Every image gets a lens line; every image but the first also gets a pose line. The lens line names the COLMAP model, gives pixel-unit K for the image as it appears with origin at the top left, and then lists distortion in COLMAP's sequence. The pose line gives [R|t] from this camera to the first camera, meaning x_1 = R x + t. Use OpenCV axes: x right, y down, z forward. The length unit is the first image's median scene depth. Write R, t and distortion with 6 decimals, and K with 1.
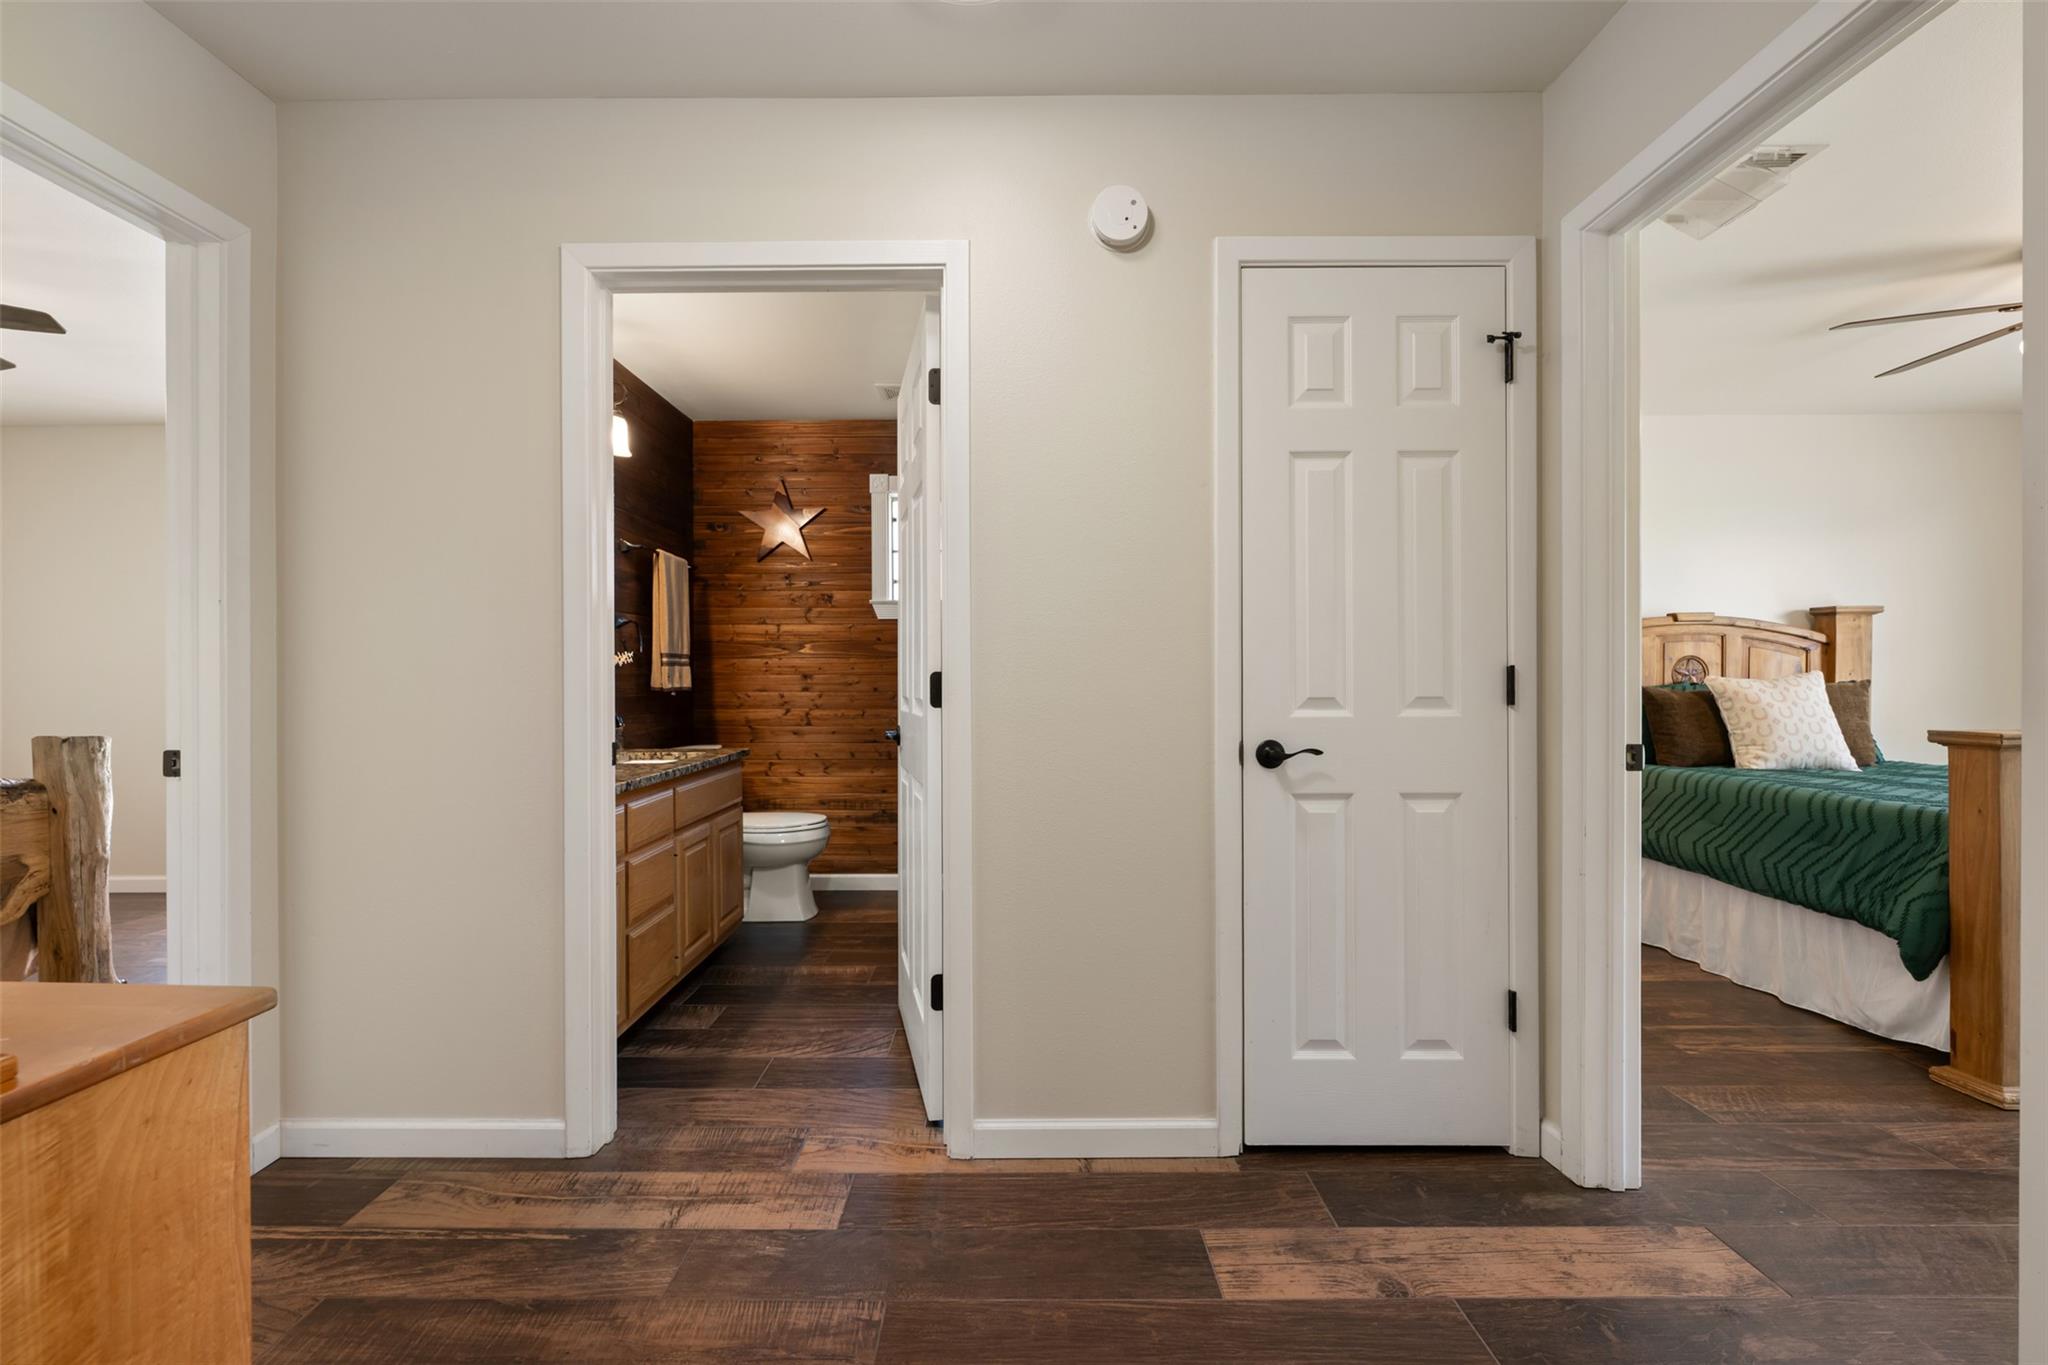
lens RADIAL K [[873.6, 0, 1021.8], [0, 873.6, 683.7], [0, 0, 1]] dist [0.000556, 0.000458]
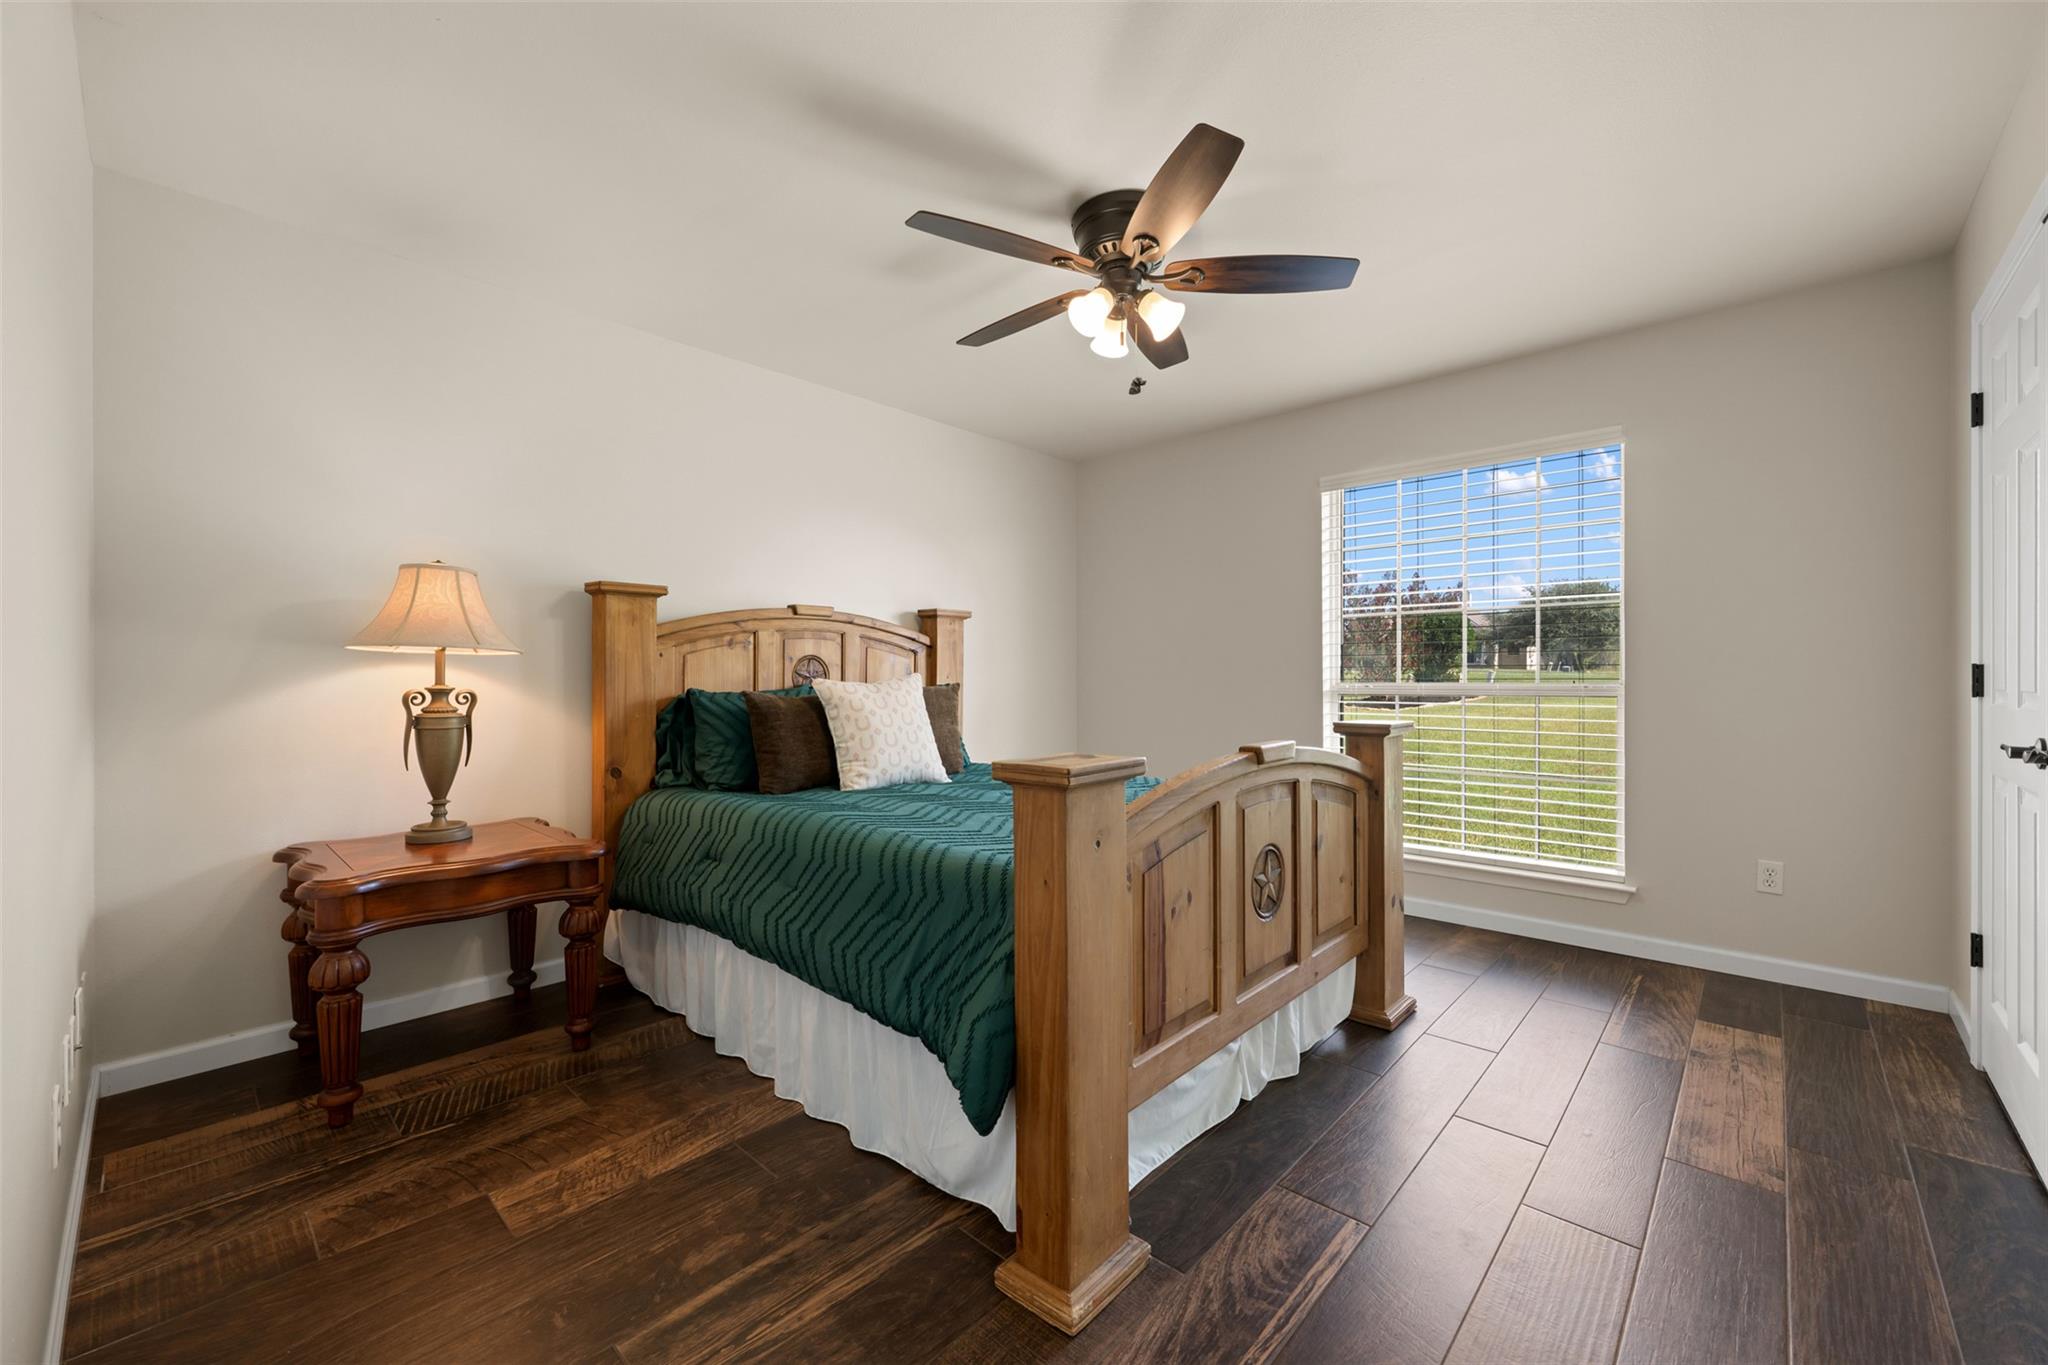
lens RADIAL K [[809.5, 0, 1022.6], [0, 809.5, 686.6], [0, 0, 1]] dist [-0.000717, 0.000135]
pose [[0.679566, -0.004543, 0.733600, 0.330056], [0.003028, 0.999990, 0.003387, -0.003038], [-0.733608, -0.000080, 0.679573, 0.310443]]
